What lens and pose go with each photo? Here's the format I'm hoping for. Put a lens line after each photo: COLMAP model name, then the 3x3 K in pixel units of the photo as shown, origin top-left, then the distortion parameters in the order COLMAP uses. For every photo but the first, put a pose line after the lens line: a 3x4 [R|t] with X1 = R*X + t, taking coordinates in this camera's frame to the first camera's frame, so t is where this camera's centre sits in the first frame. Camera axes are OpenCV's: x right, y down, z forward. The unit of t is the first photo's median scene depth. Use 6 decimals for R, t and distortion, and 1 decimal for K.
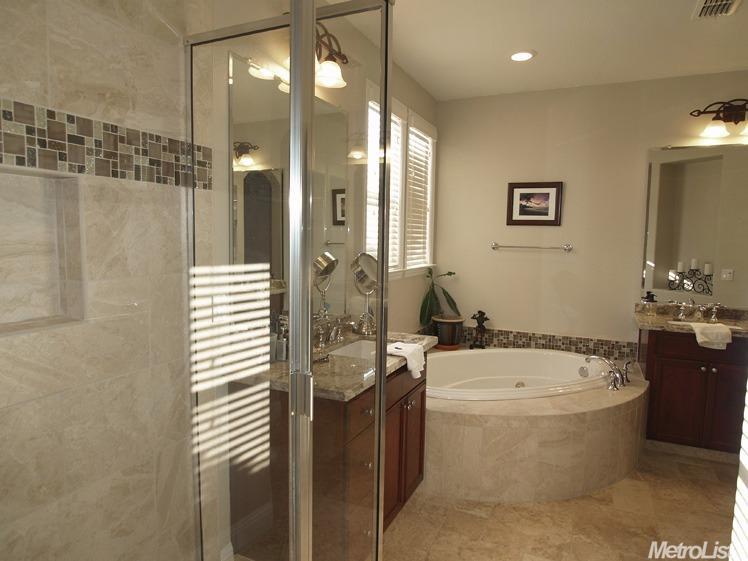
lens RADIAL K [[471.6, 0, 371.0], [0, 471.6, 279.4], [0, 0, 1]] dist [-0.029422, 0.005402]
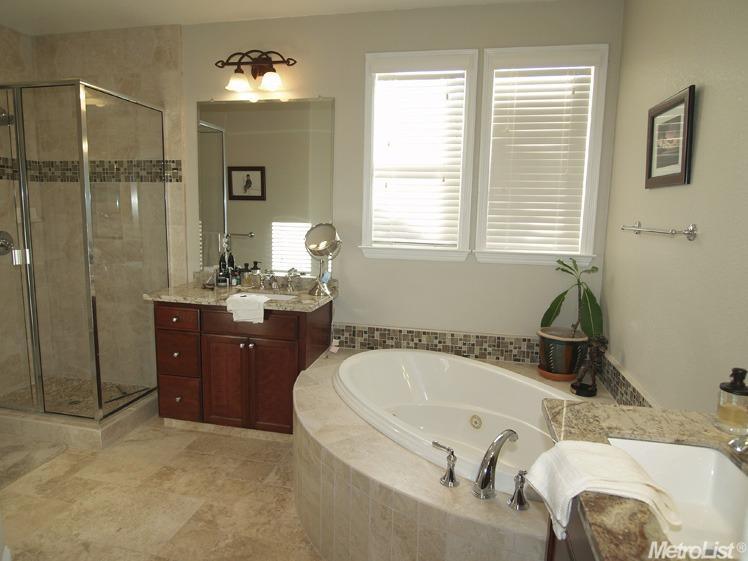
lens RADIAL K [[471.6, 0, 370.2], [0, 471.6, 279.7], [0, 0, 1]] dist [-0.029422, 0.005402]
pose [[0.229870, 0.125988, -0.965032, 1.792964], [-0.104896, 0.989016, 0.104133, -0.082771], [0.967552, 0.077290, 0.240560, 1.379221]]
